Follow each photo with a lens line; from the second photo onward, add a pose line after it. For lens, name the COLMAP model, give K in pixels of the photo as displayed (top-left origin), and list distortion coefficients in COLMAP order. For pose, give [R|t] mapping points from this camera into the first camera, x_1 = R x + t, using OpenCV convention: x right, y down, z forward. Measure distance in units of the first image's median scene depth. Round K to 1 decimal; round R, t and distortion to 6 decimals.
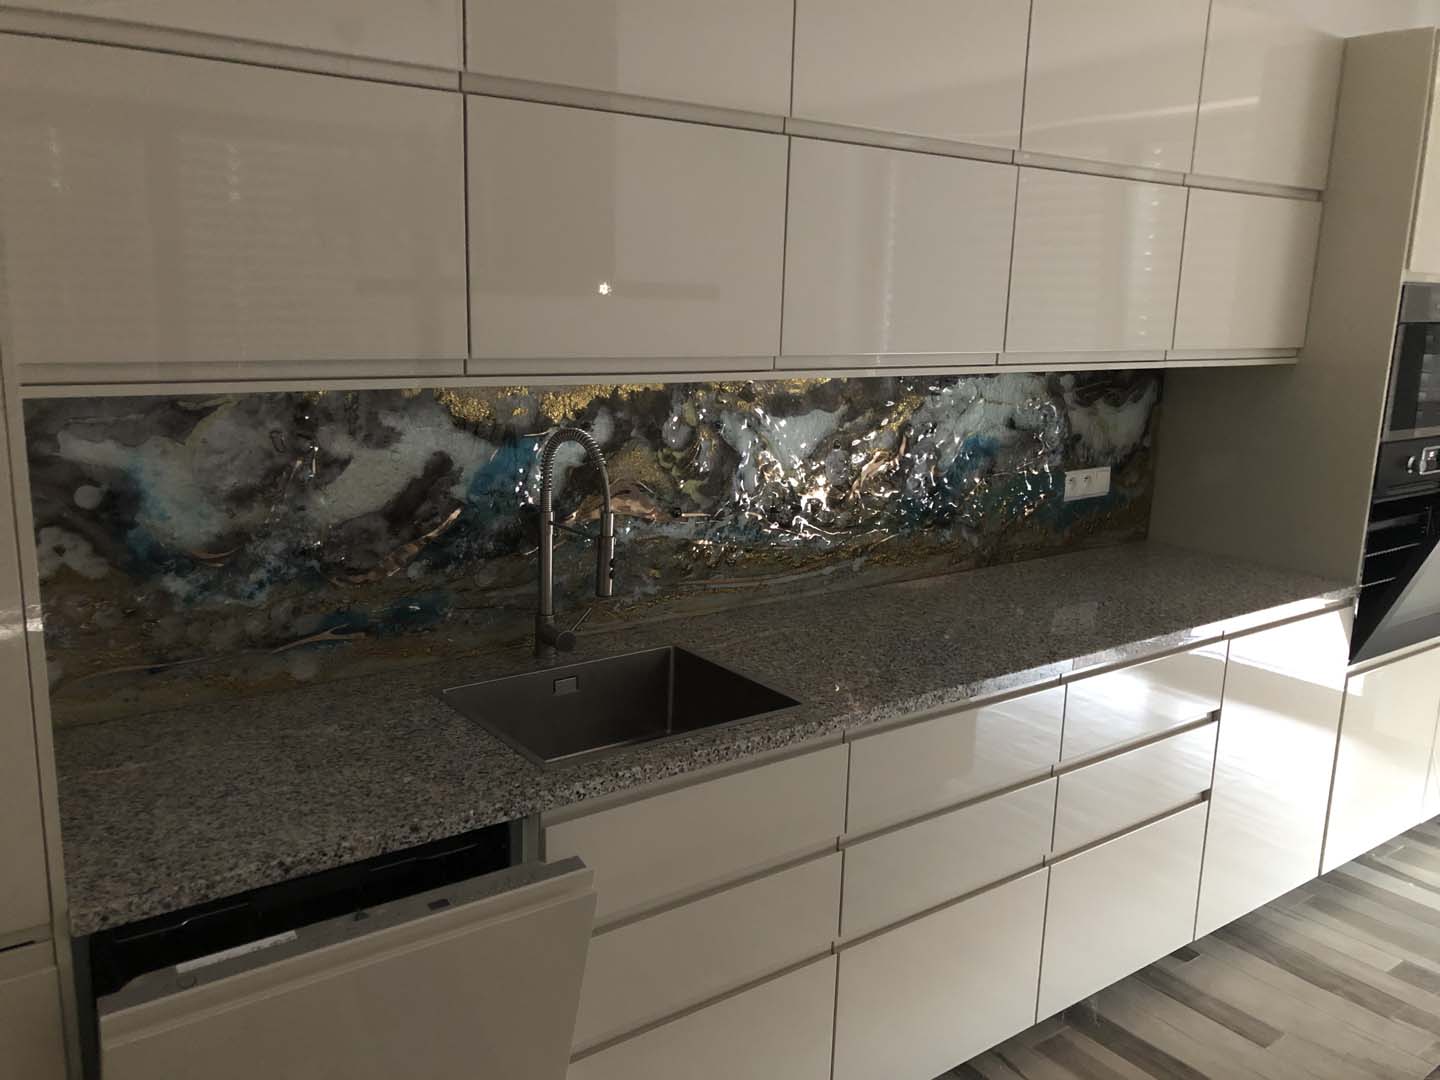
lens RADIAL K [[1166.9, 0, 718.9], [0, 1166.9, 538.4], [0, 0, 1]] dist [0.078437, -0.067483]
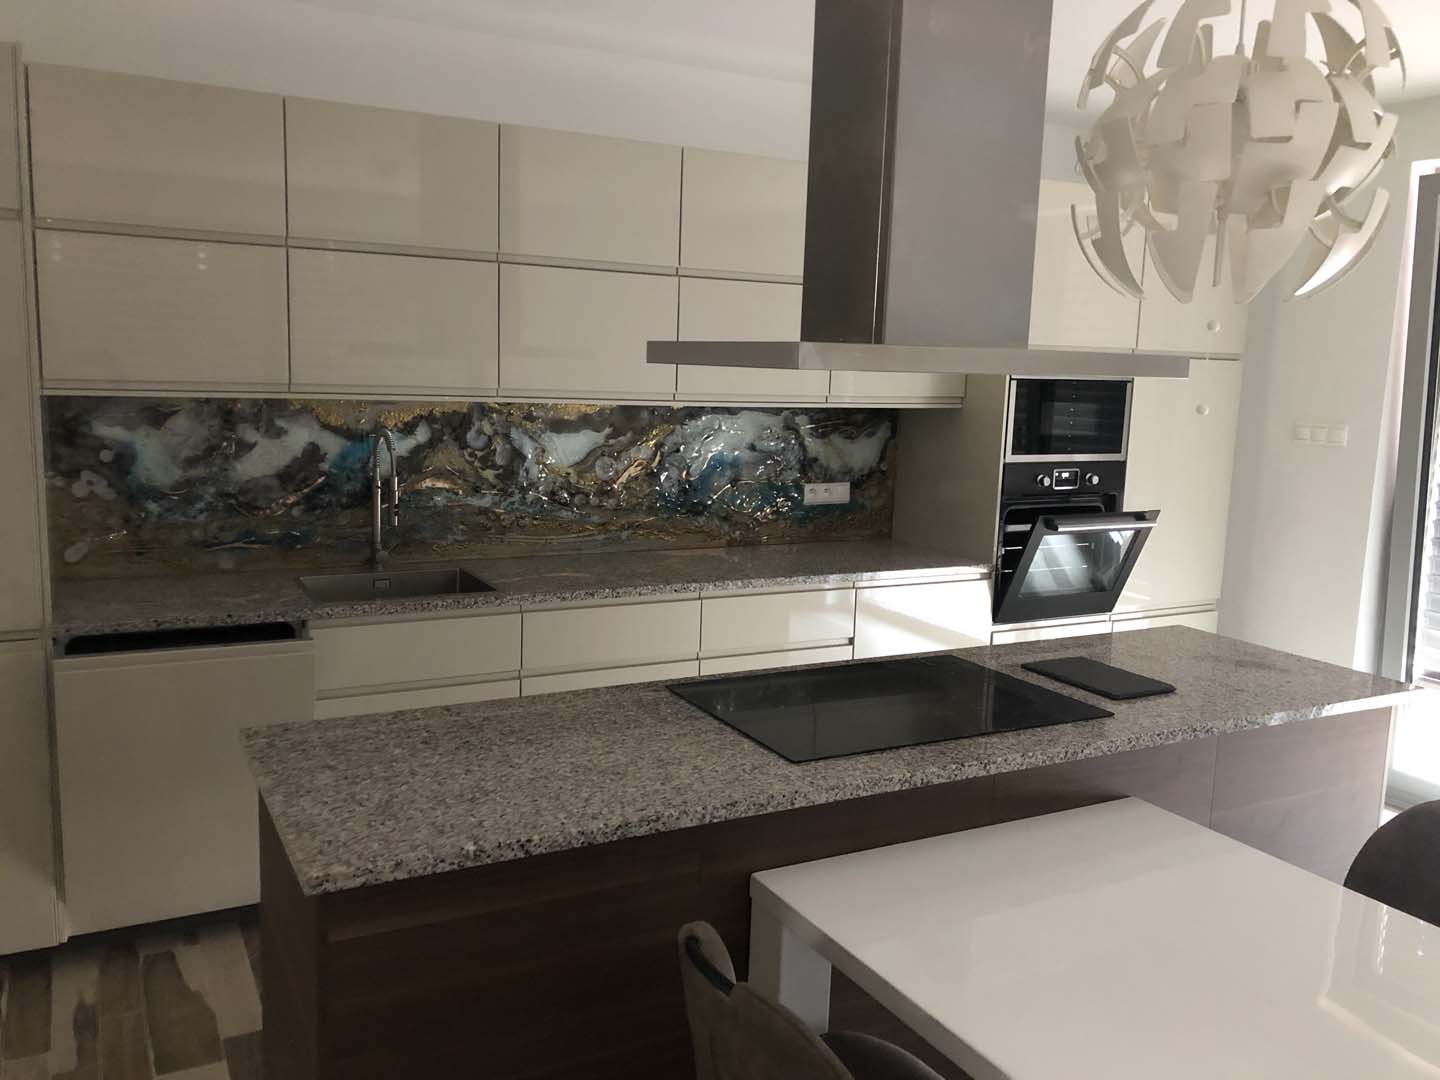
lens RADIAL K [[1166.9, 0, 708.1], [0, 1166.9, 537.5], [0, 0, 1]] dist [0.078437, -0.067483]
pose [[0.988085, 0.026572, -0.151596, 0.579037], [-0.036215, 0.997468, -0.061209, 0.144286], [0.149585, 0.065970, 0.986546, -0.585465]]
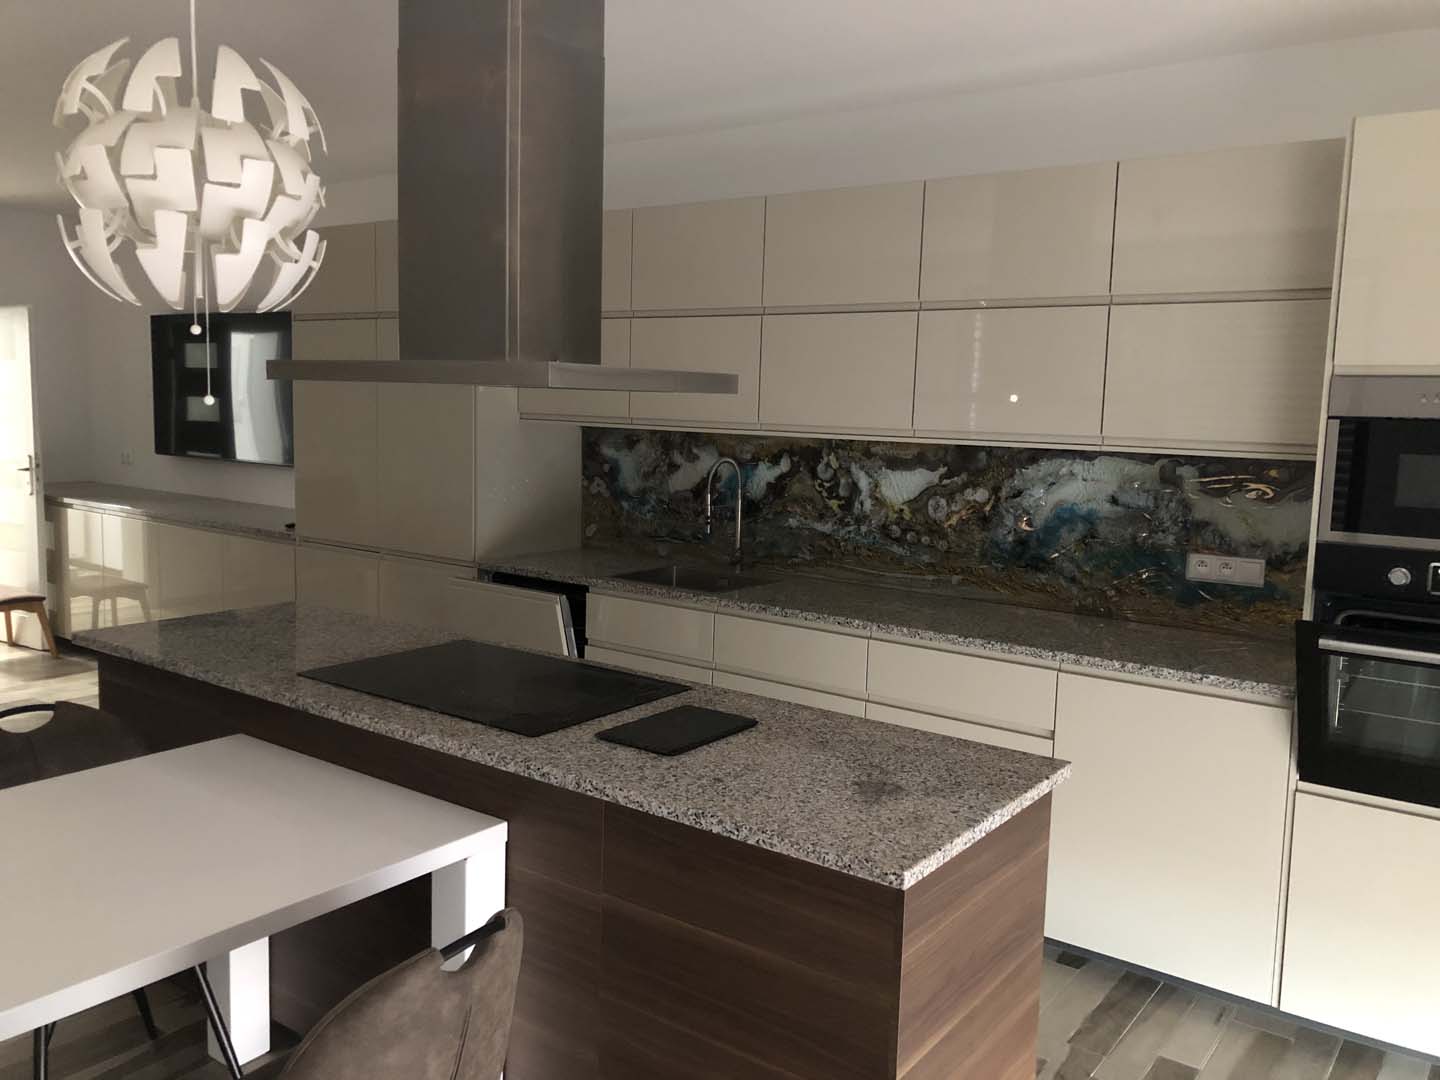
lens RADIAL K [[1166.9, 0, 704.4], [0, 1166.9, 551.1], [0, 0, 1]] dist [0.078437, -0.067483]
pose [[0.275334, 0.105151, -0.955581, 1.809071], [-0.215996, 0.975352, 0.045091, -0.013825], [0.936769, 0.193987, 0.291260, 0.363542]]
